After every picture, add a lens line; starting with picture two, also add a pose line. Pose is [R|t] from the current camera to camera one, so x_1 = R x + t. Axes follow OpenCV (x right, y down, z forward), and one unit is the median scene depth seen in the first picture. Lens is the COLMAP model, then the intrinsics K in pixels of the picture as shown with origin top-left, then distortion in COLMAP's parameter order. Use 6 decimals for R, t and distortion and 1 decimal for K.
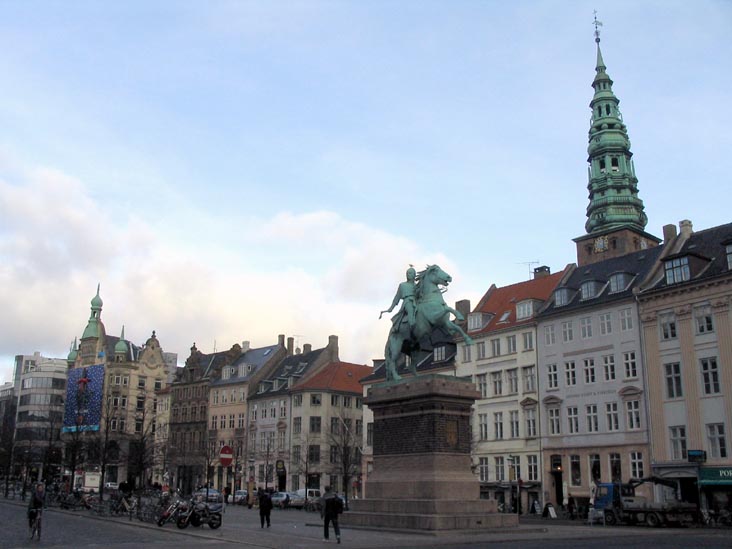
lens RADIAL K [[746.4, 0, 379.8], [0, 746.4, 301.1], [0, 0, 1]] dist [-0.133787, 0.000000]
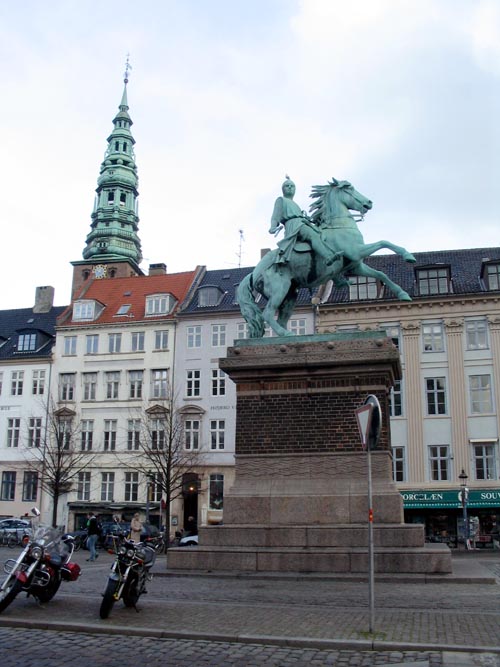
lens RADIAL K [[680.1, 0, 252.7], [0, 680.1, 338.1], [0, 0, 1]] dist [-0.133787, 0.000000]
pose [[0.784662, 0.155006, 0.600233, -0.079788], [-0.152574, 0.986740, -0.055365, 0.032872], [-0.600856, -0.048137, 0.797907, 0.127191]]
